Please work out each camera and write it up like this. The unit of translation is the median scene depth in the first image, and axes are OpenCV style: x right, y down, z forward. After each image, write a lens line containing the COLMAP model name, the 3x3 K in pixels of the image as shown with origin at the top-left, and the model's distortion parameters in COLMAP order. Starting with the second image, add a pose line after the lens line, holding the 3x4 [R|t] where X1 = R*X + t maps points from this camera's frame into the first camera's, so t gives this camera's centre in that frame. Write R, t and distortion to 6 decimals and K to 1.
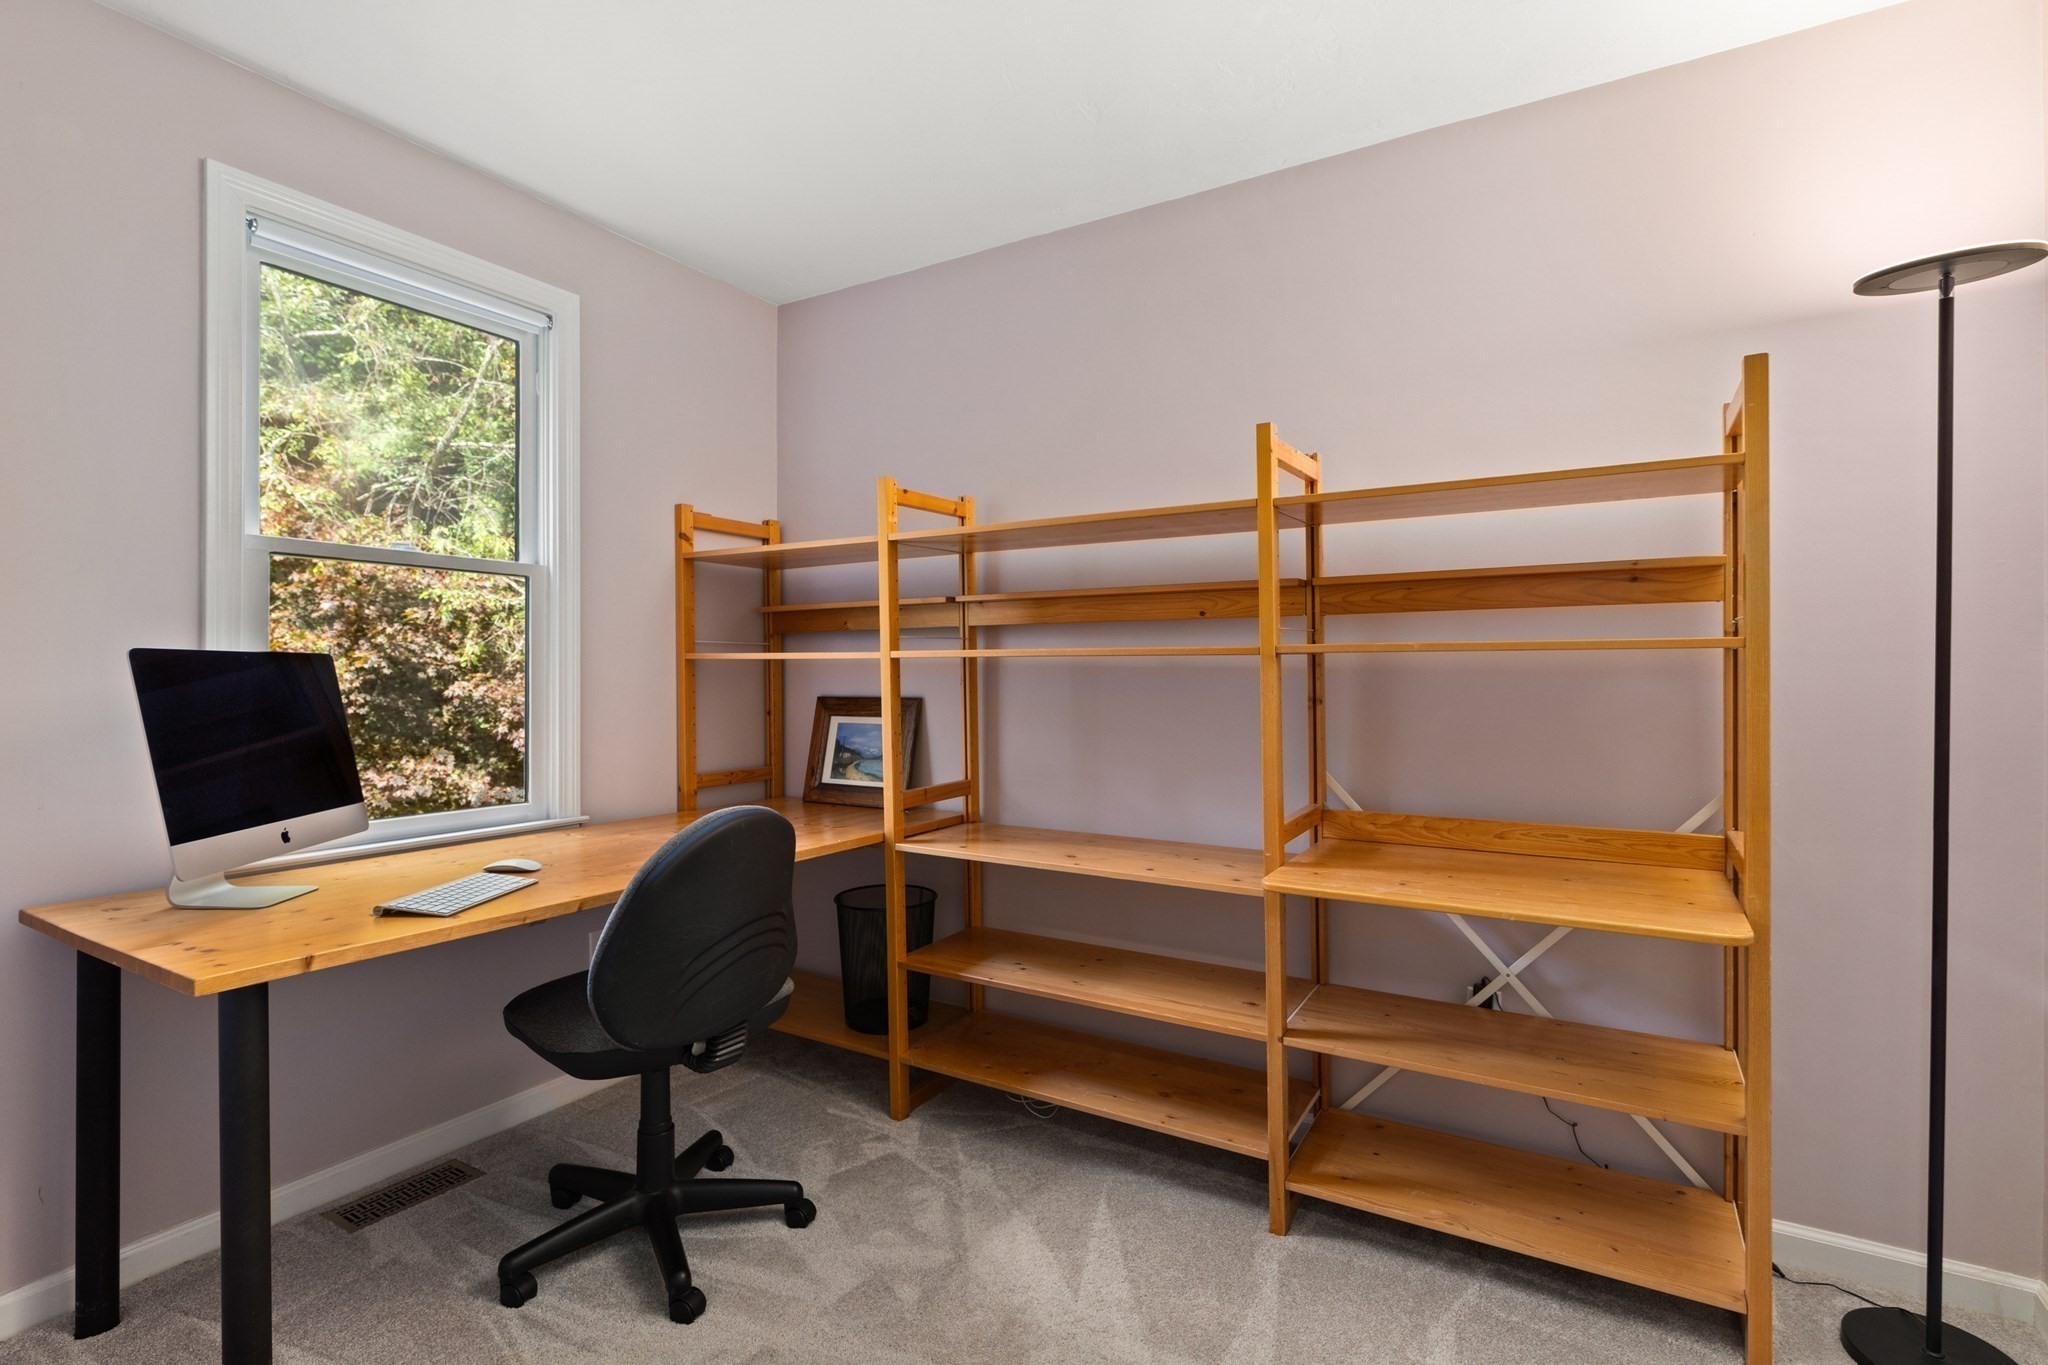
lens RADIAL K [[958.0, 0, 1028.4], [0, 958.0, 681.1], [0, 0, 1]] dist [0.011878, -0.000326]
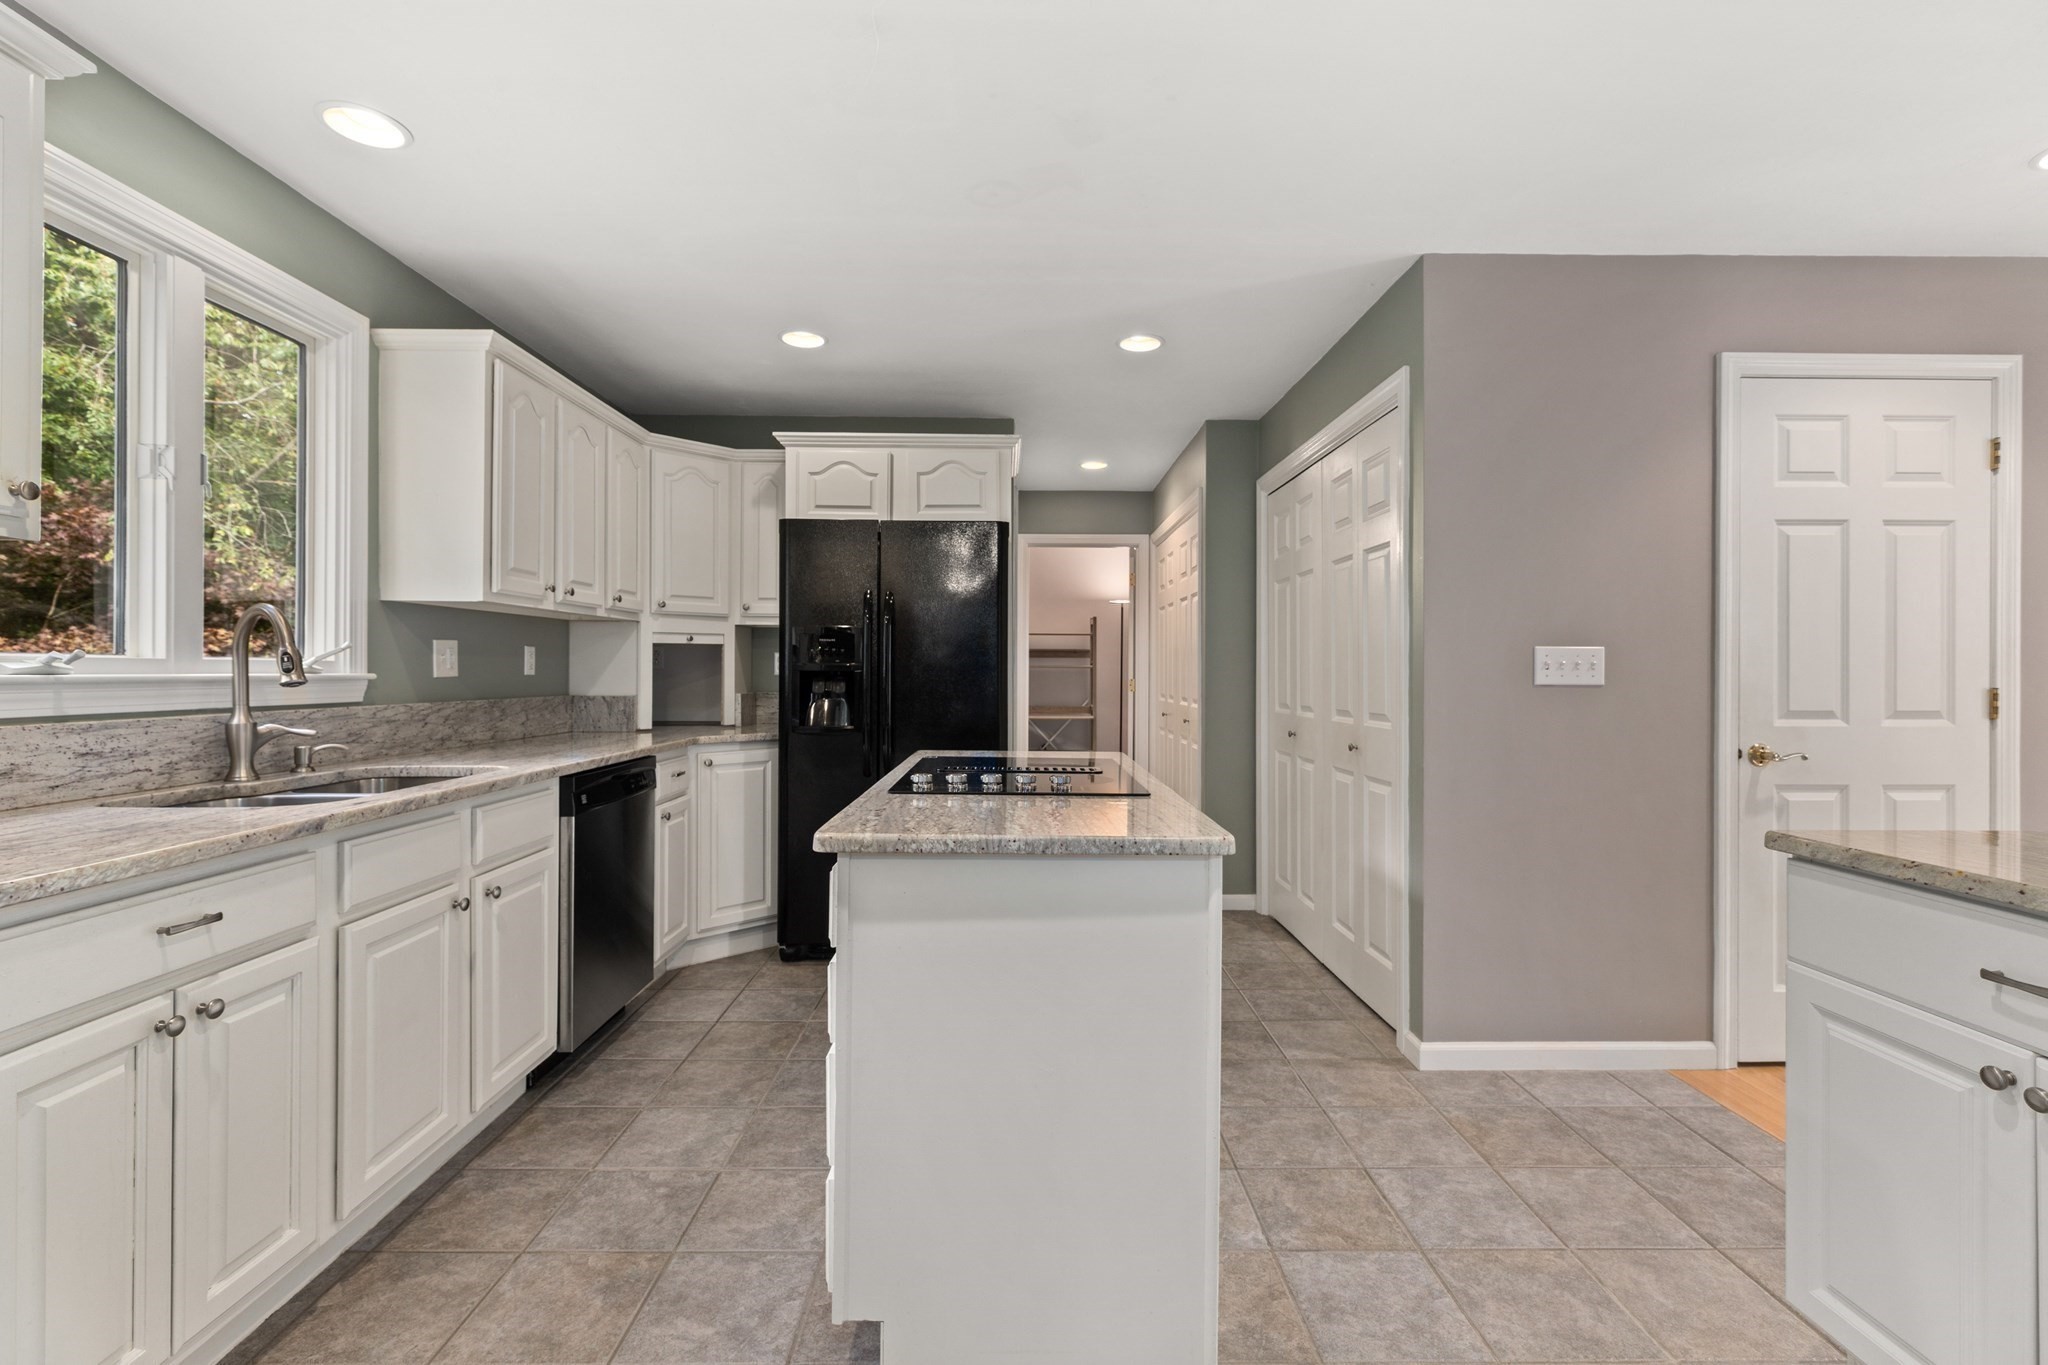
lens RADIAL K [[915.1, 0, 1017.2], [0, 915.1, 668.3], [0, 0, 1]] dist [0.005234, -0.000646]
pose [[0.849423, 0.005221, 0.527686, -2.075839], [-0.005996, 0.999982, -0.000243, -0.030859], [-0.527678, -0.002958, 0.849439, -2.796704]]
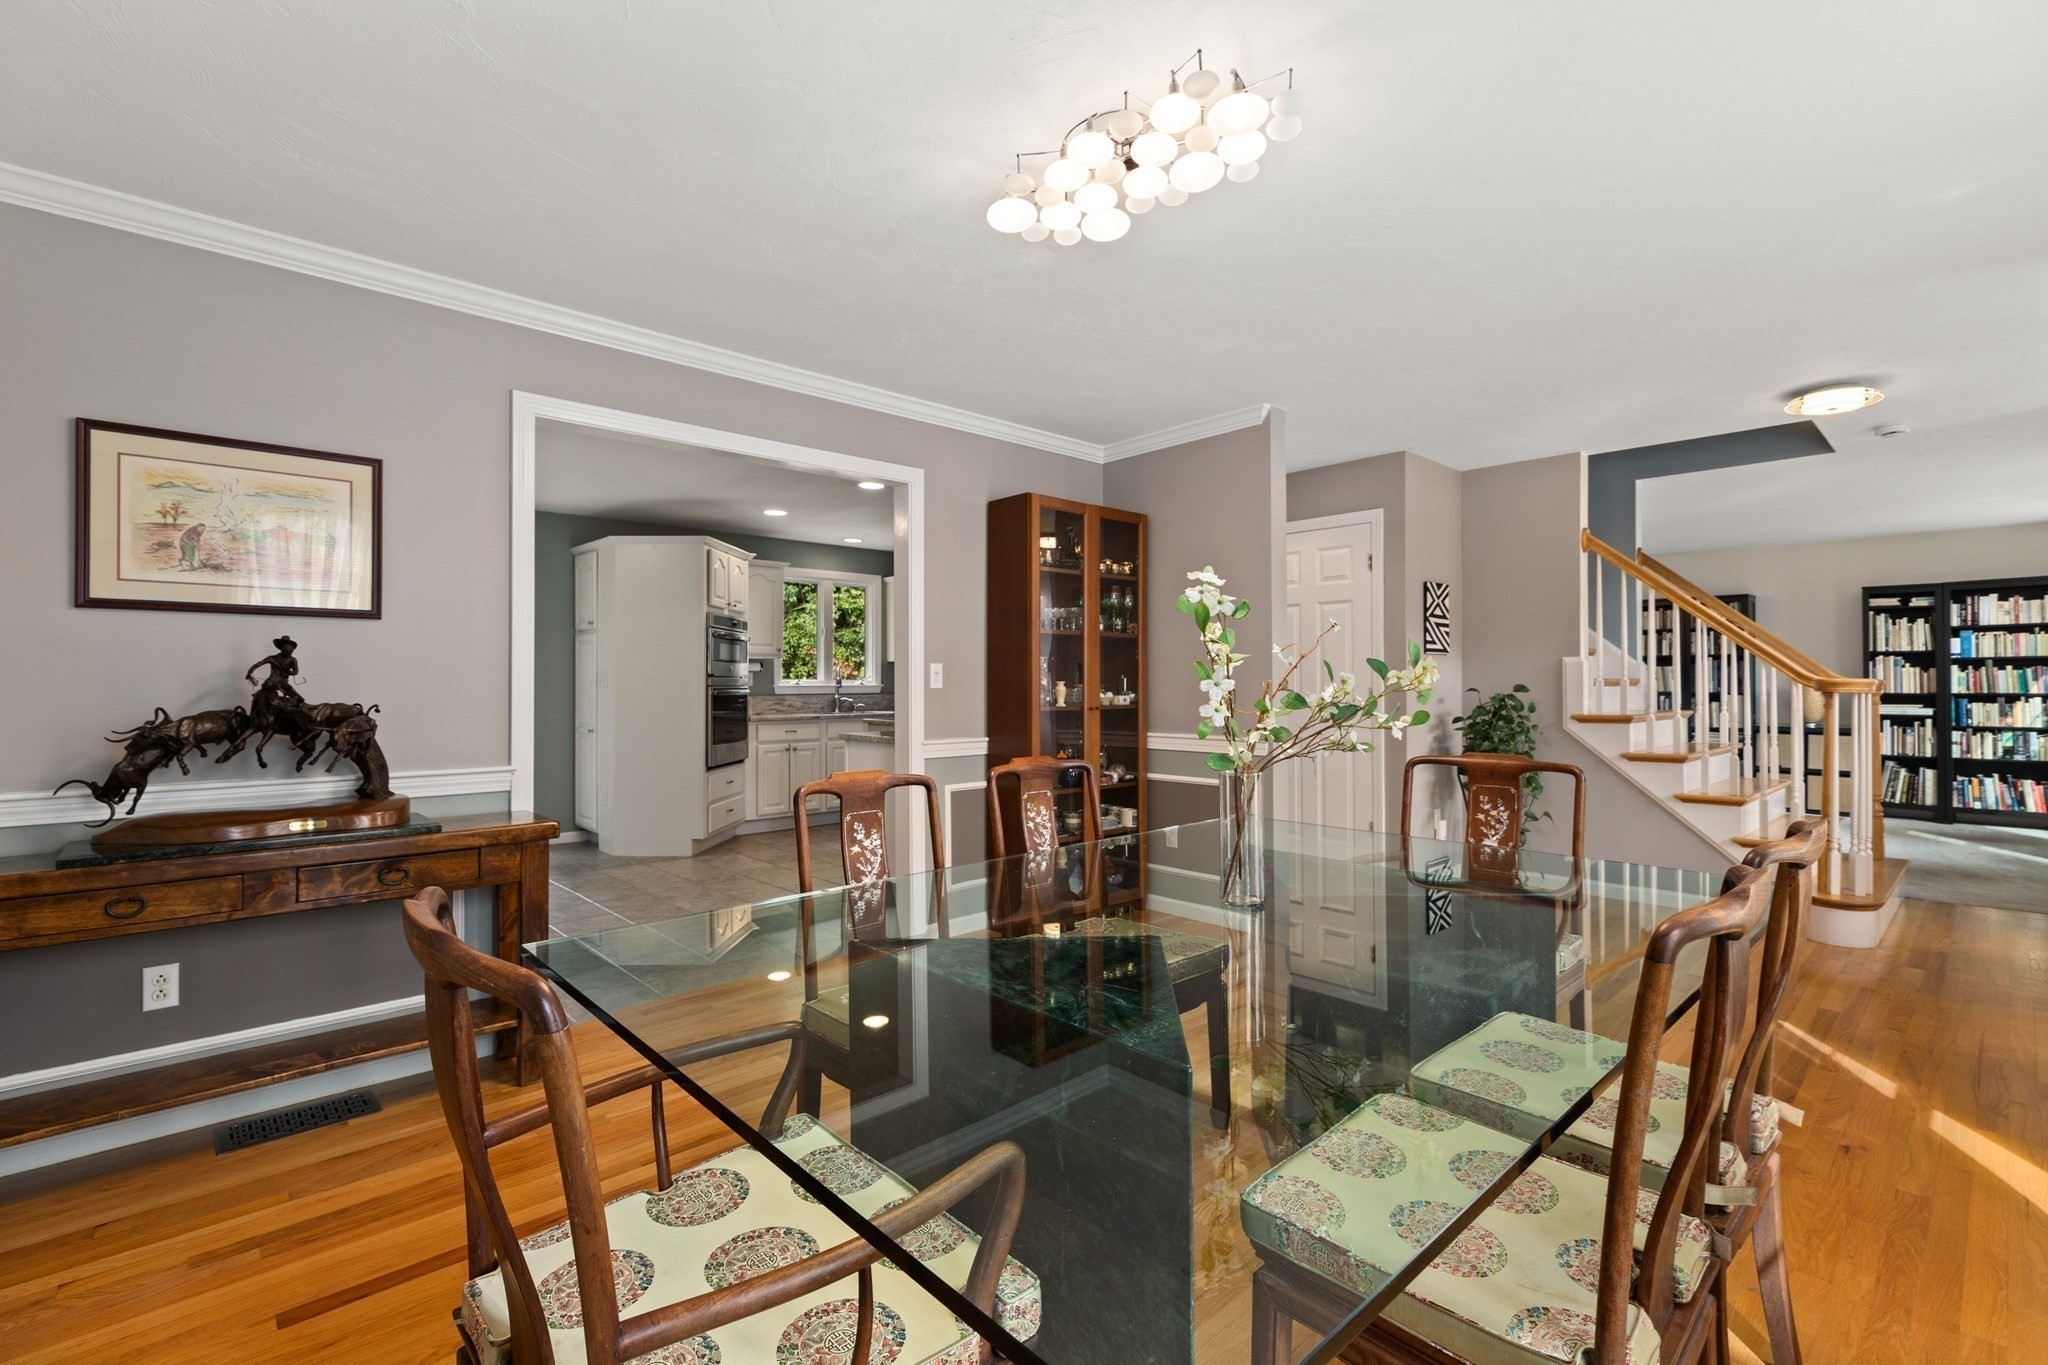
lens RADIAL K [[915.1, 0, 1017.4], [0, 915.1, 677.1], [0, 0, 1]] dist [0.005234, -0.000646]
pose [[0.959031, -0.005026, -0.283258, -0.081545], [0.003812, 0.999981, -0.004835, -0.031081], [0.283277, 0.003557, 0.959031, -5.474625]]
